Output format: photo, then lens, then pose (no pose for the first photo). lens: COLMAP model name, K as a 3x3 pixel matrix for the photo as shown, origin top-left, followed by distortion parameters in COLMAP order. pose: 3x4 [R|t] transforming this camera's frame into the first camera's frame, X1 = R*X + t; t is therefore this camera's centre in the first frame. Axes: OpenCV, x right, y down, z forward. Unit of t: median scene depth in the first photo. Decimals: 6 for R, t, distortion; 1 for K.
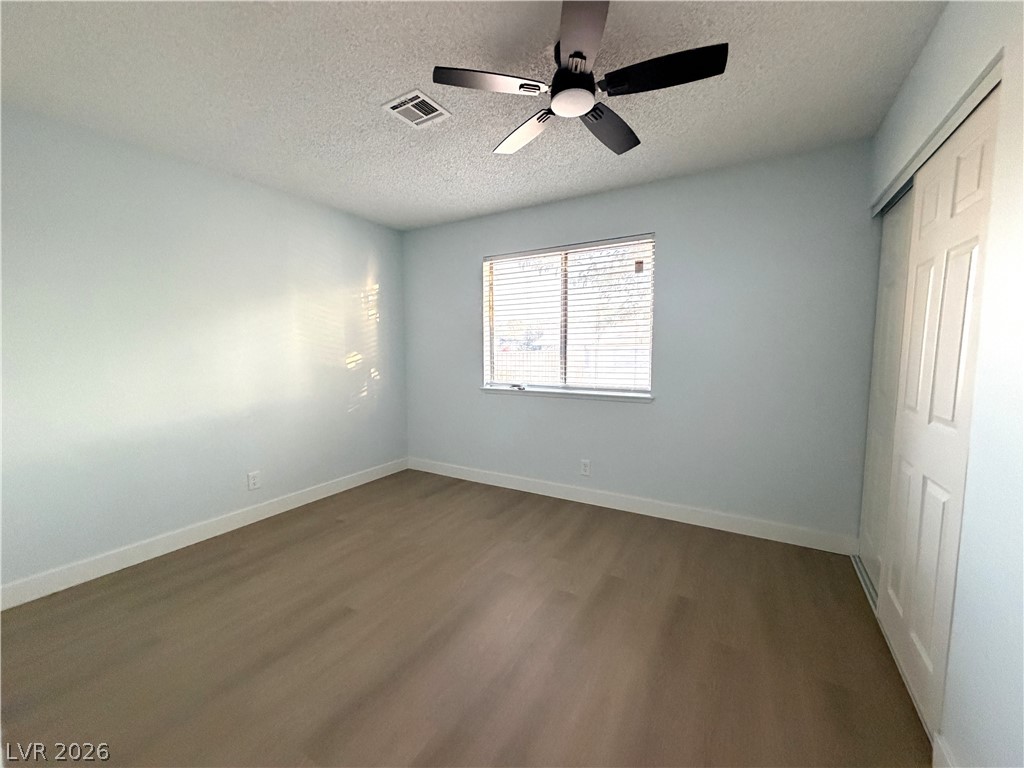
lens RADIAL K [[408.4, 0, 514.6], [0, 408.4, 380.4], [0, 0, 1]] dist [-0.000062, -0.000029]
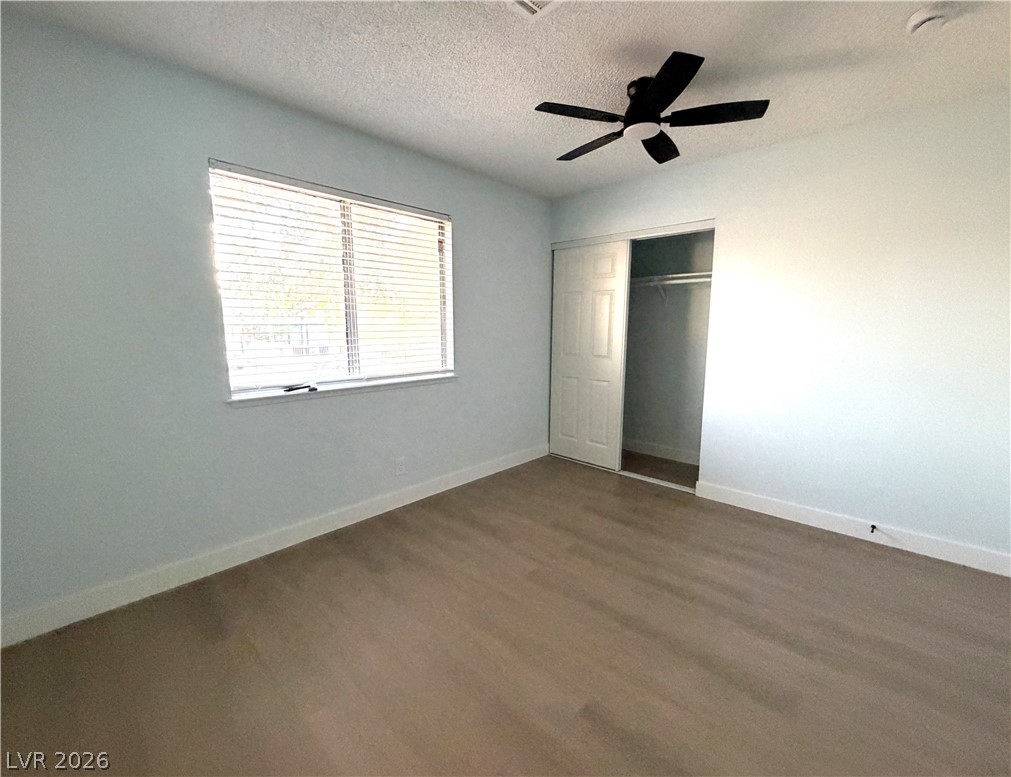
lens RADIAL K [[424.9, 0, 505.5], [0, 424.9, 388.5], [0, 0, 1]] dist [0.000129, -0.000080]
pose [[0.228301, -0.130037, 0.964867, -0.668723], [0.087888, 0.989747, 0.112594, -0.036322], [-0.969616, 0.059094, 0.237389, 0.595534]]
